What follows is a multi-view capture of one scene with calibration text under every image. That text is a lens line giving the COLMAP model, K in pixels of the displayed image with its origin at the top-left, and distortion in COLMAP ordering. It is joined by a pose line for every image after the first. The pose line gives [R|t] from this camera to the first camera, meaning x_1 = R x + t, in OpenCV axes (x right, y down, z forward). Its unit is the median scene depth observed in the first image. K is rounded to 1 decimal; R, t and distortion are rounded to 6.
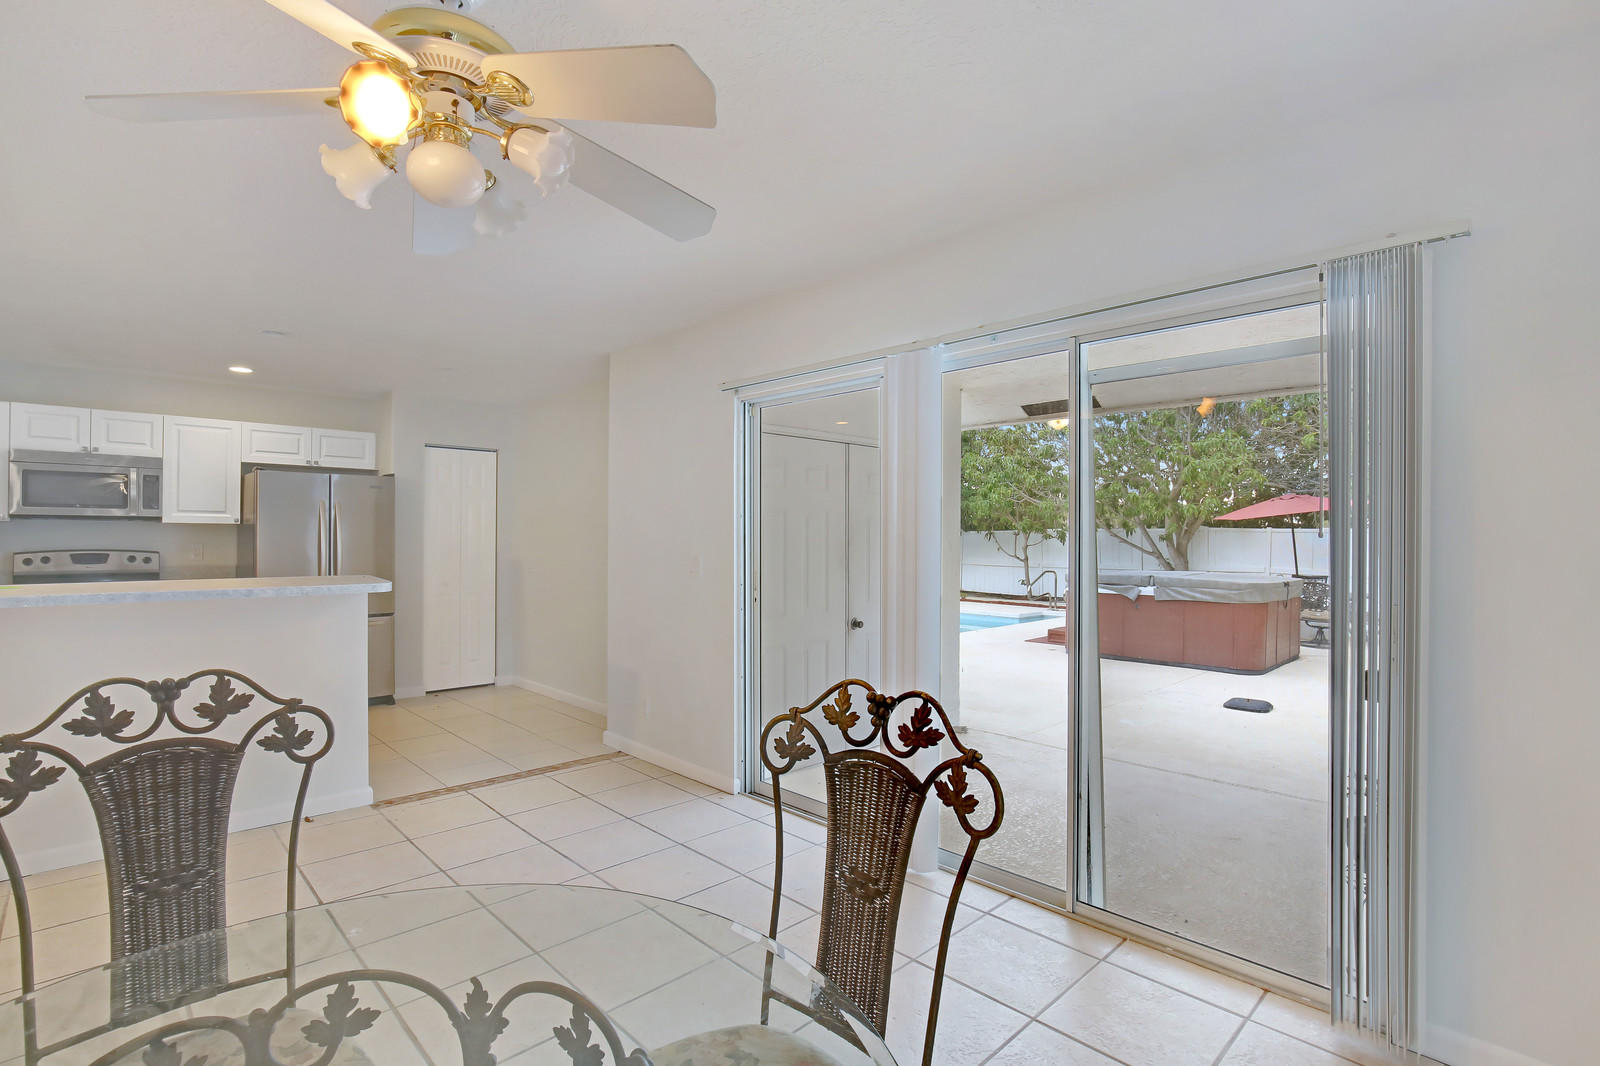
lens RADIAL K [[753.4, 0, 803.4], [0, 753.4, 535.0], [0, 0, 1]] dist [-0.022956, 0.003804]
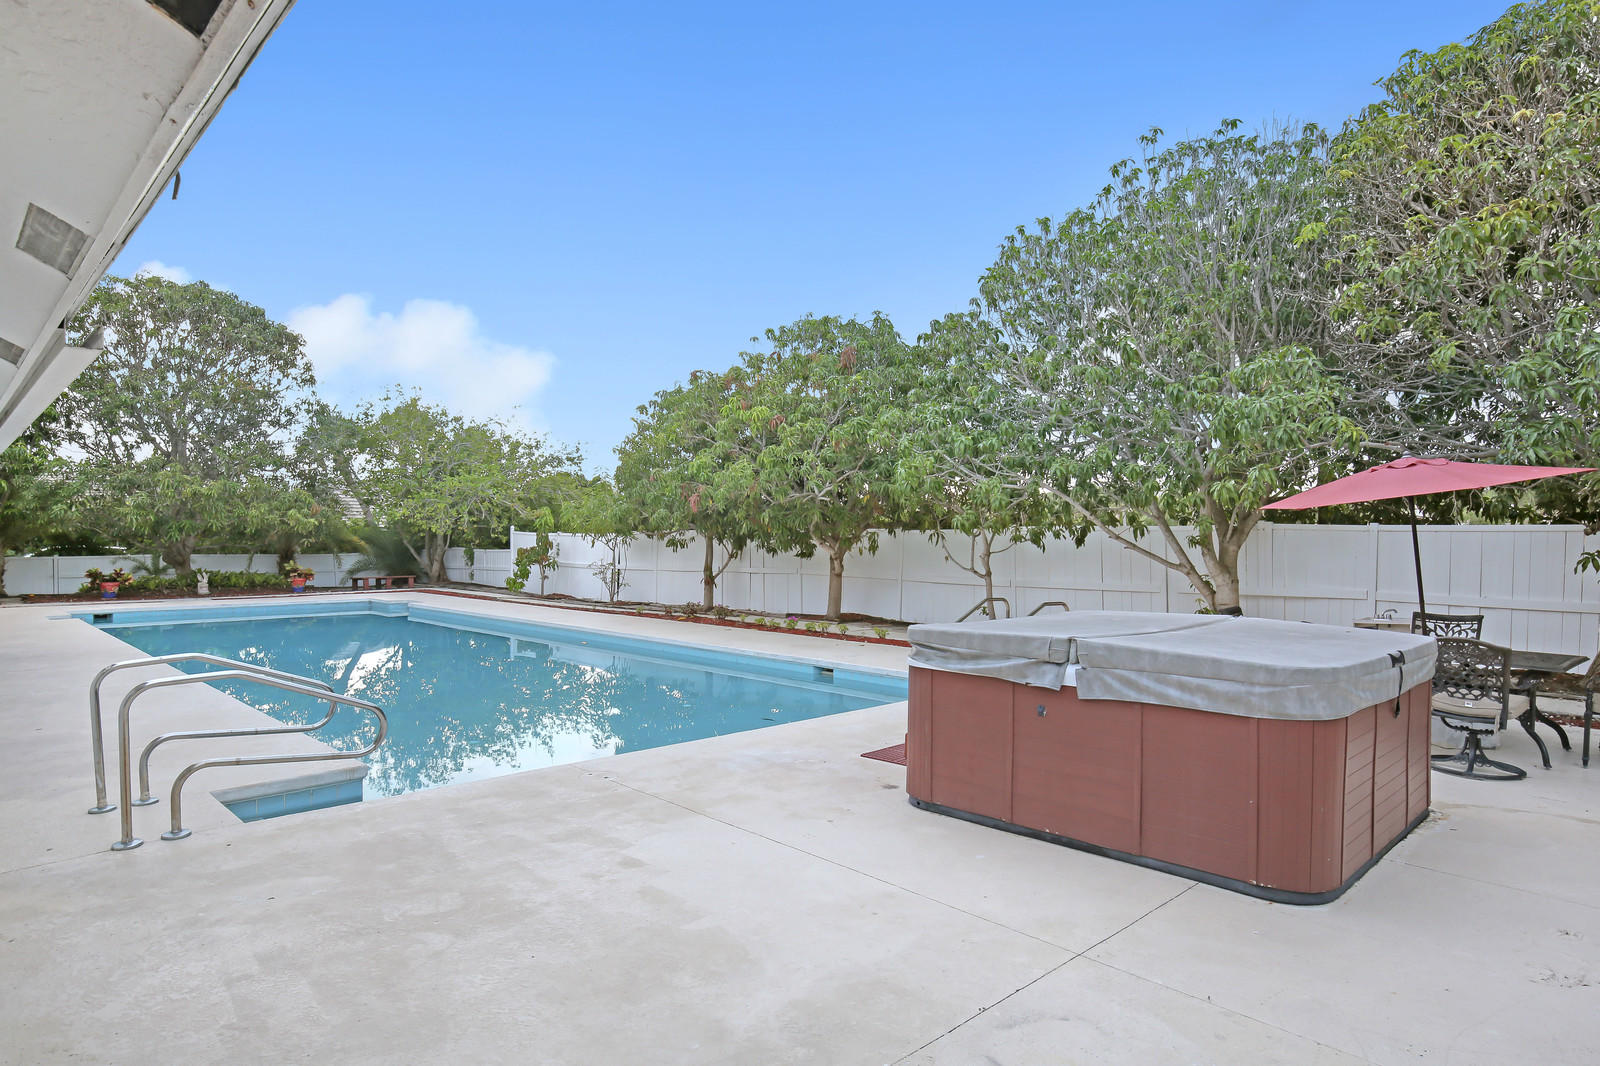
lens RADIAL K [[923.8, 0, 799.2], [0, 923.8, 532.4], [0, 0, 1]] dist [-0.000848, -0.000331]
pose [[0.999949, -0.003145, -0.009598, 0.222597], [0.003131, 0.999994, -0.001505, -0.004004], [0.009602, 0.001475, 0.999953, 0.336260]]
